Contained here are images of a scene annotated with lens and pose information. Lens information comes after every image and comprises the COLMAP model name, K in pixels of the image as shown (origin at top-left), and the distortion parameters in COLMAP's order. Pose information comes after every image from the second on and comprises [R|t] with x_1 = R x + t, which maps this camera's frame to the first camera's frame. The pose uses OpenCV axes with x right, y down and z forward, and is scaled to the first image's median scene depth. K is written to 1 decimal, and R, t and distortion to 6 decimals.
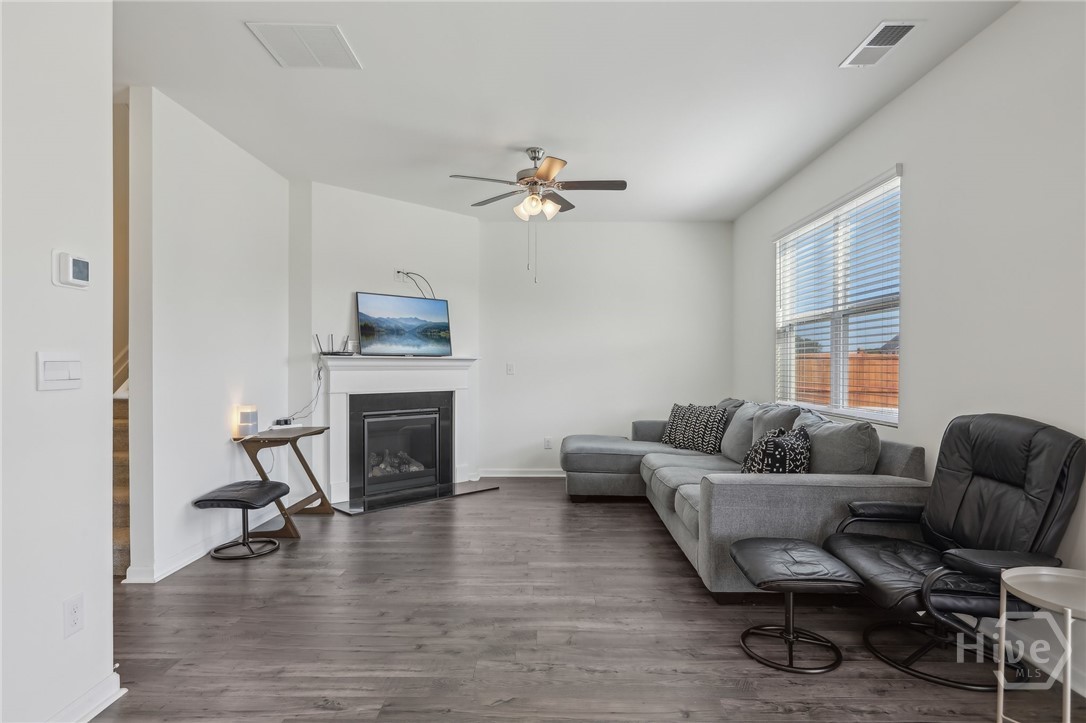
lens RADIAL K [[607.3, 0, 541.6], [0, 607.3, 363.7], [0, 0, 1]] dist [-0.000682, -0.000510]
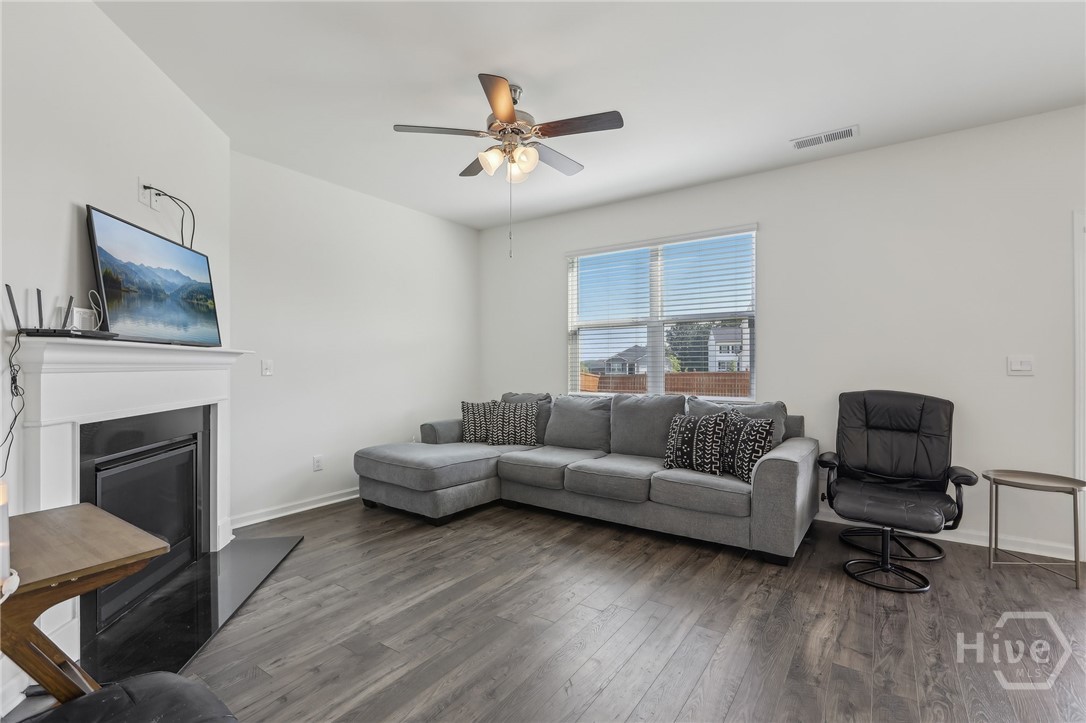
lens RADIAL K [[494.0, 0, 545.5], [0, 494.0, 366.4], [0, 0, 1]] dist [0.016974, -0.001012]
pose [[0.534561, -0.003428, 0.845123, -0.439225], [-0.001800, 0.999985, 0.005194, 0.004911], [-0.845128, -0.004297, 0.534547, 0.508237]]
